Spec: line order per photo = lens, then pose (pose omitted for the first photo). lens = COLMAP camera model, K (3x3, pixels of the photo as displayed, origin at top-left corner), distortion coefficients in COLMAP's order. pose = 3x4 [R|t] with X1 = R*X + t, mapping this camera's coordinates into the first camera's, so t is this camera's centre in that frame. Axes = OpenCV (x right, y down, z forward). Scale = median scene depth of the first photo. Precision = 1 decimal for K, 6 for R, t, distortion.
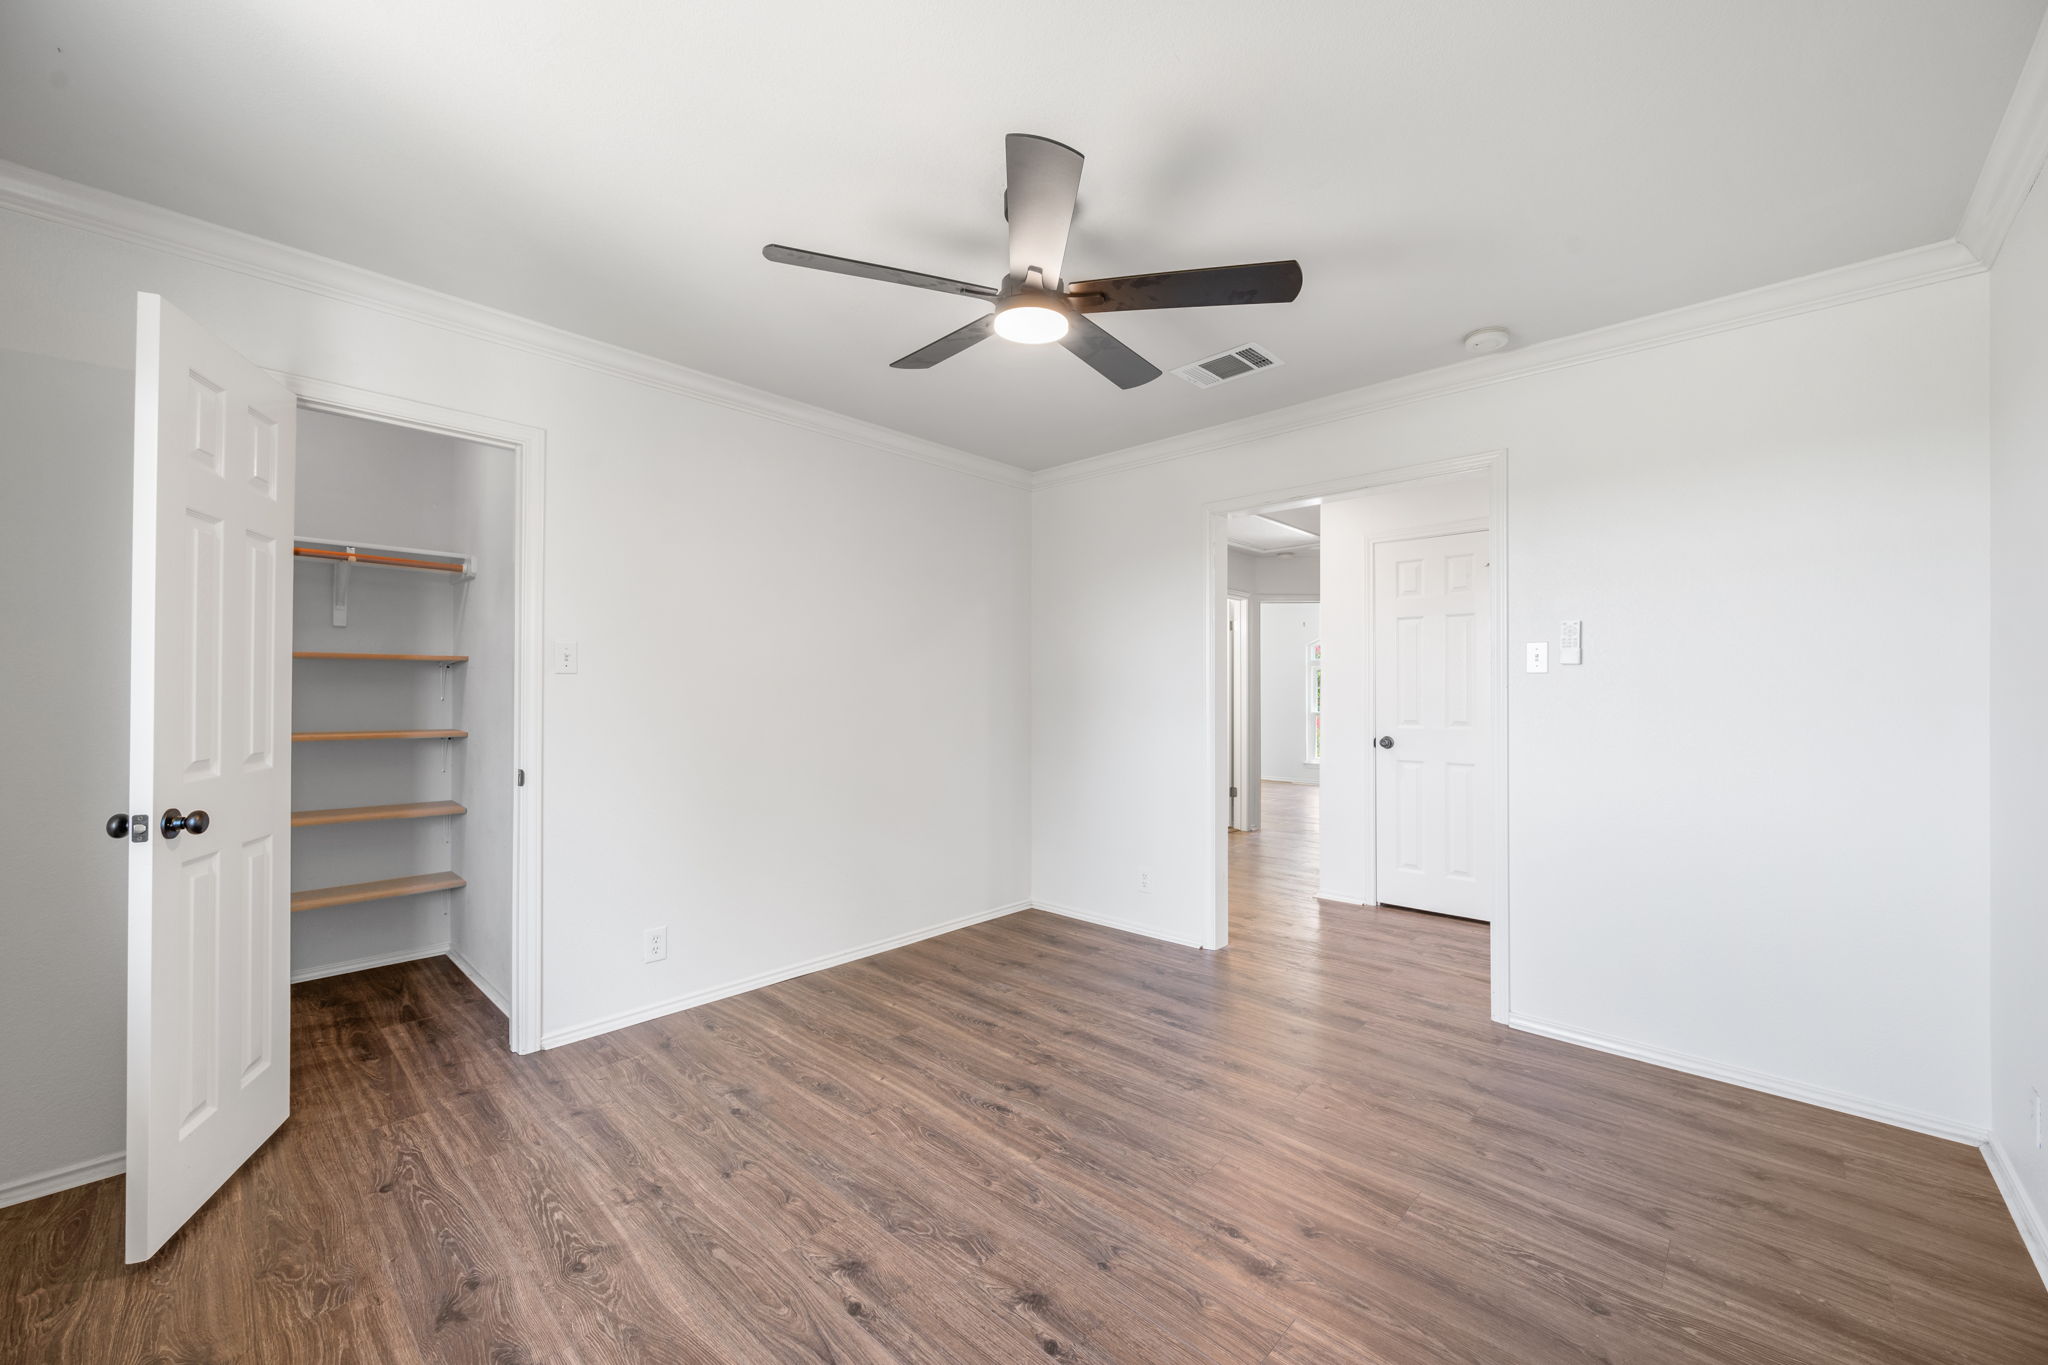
lens RADIAL K [[796.4, 0, 1039.1], [0, 796.4, 690.4], [0, 0, 1]] dist [-0.003244, -0.000486]
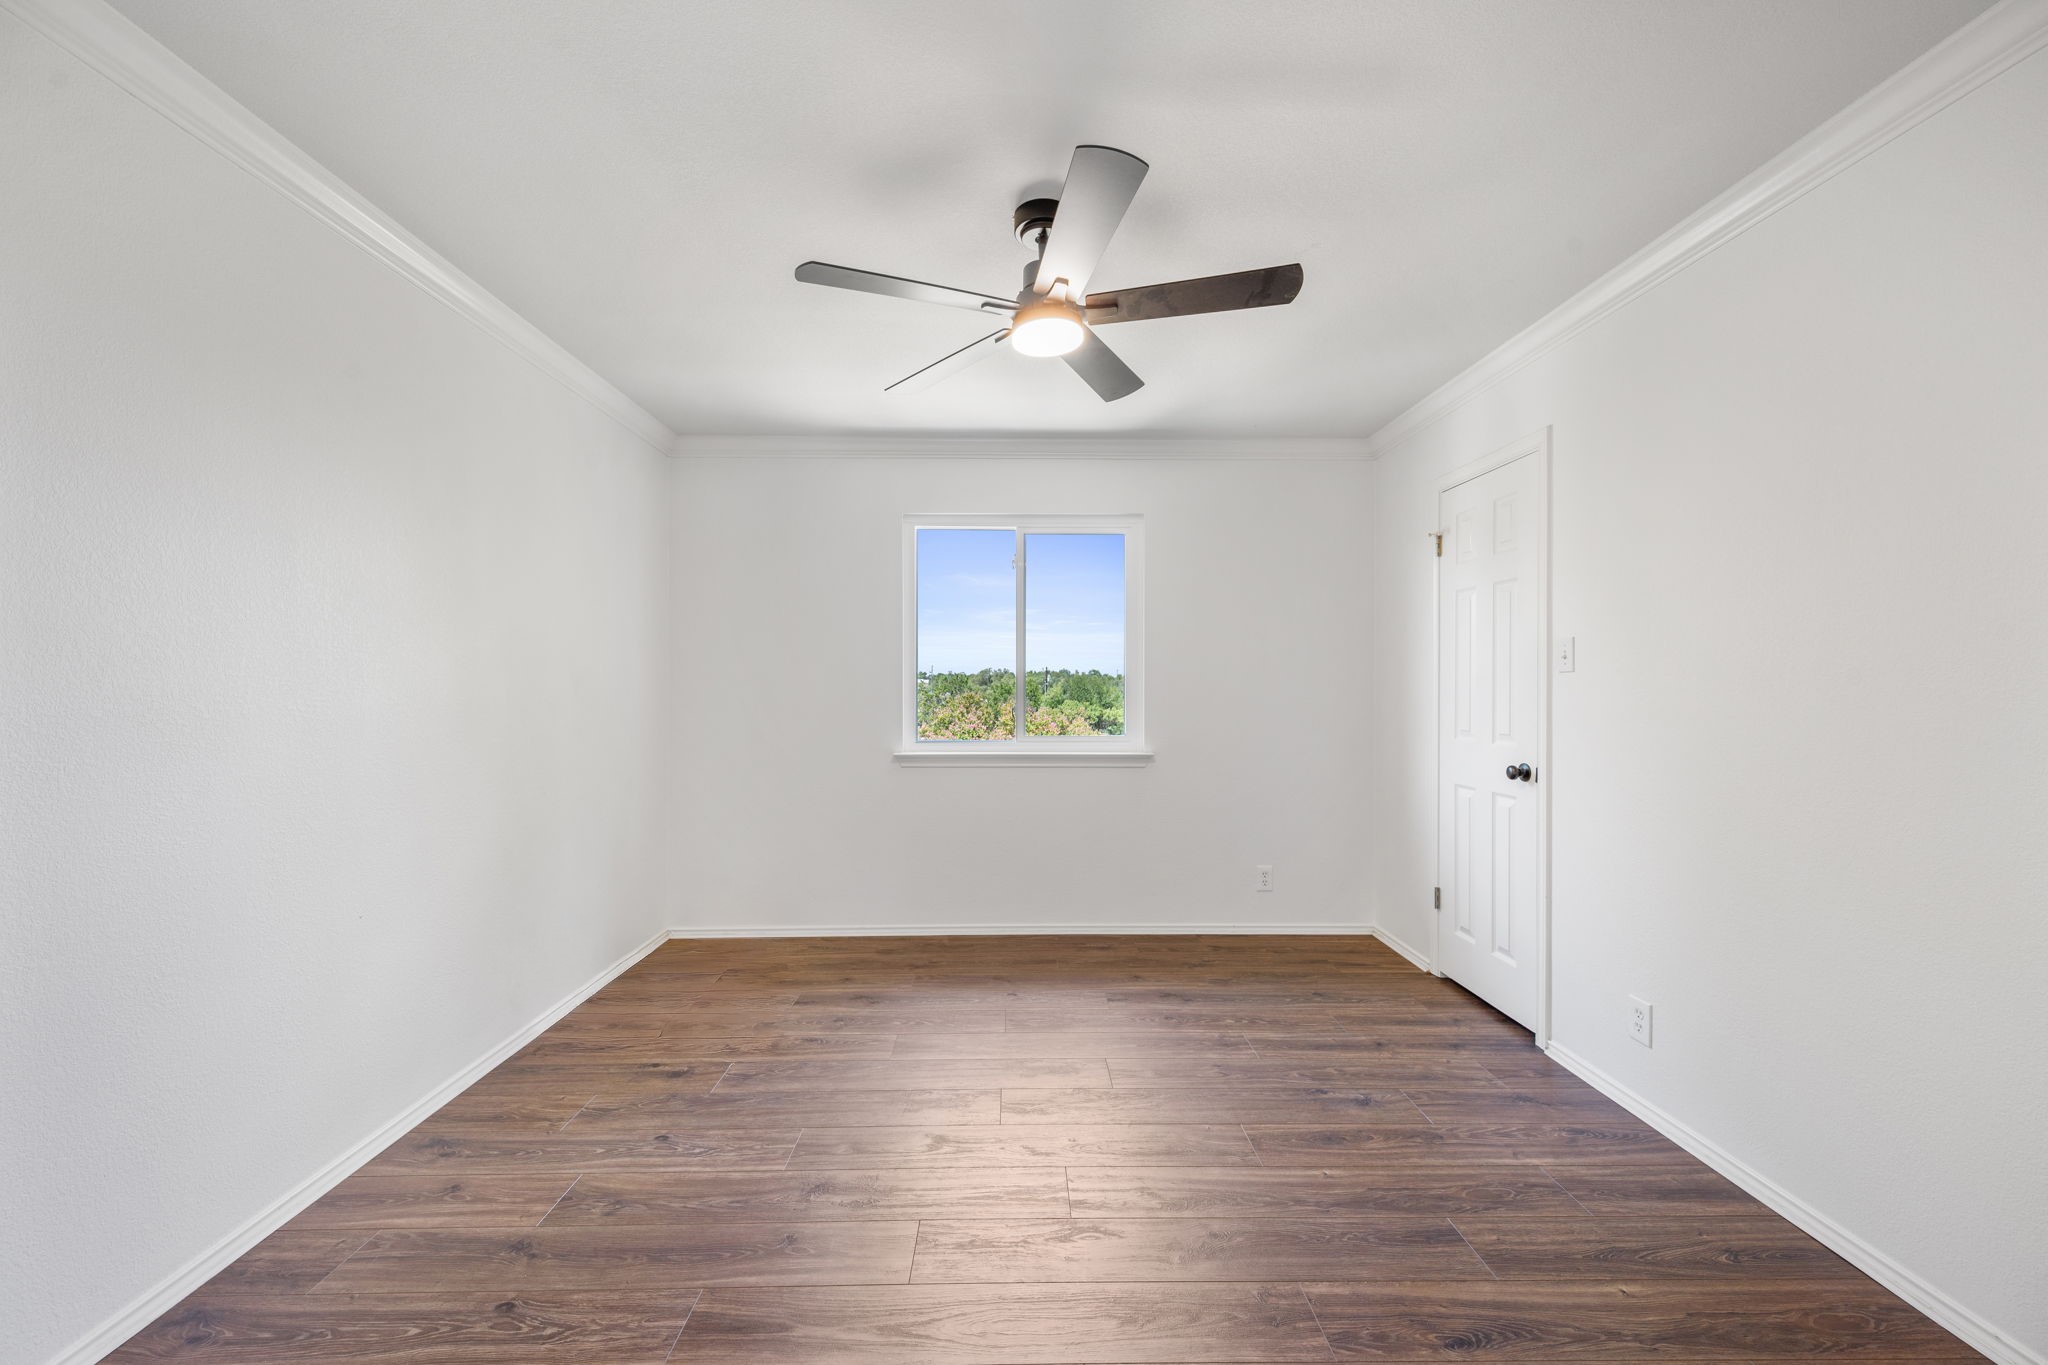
lens RADIAL K [[796.4, 0, 1020.8], [0, 796.4, 684.4], [0, 0, 1]] dist [-0.003244, -0.000486]
pose [[-0.731622, -0.001966, -0.681708, 0.593724], [0.001074, 0.999991, -0.004035, -0.004946], [0.681710, -0.003684, -0.731614, 1.417869]]
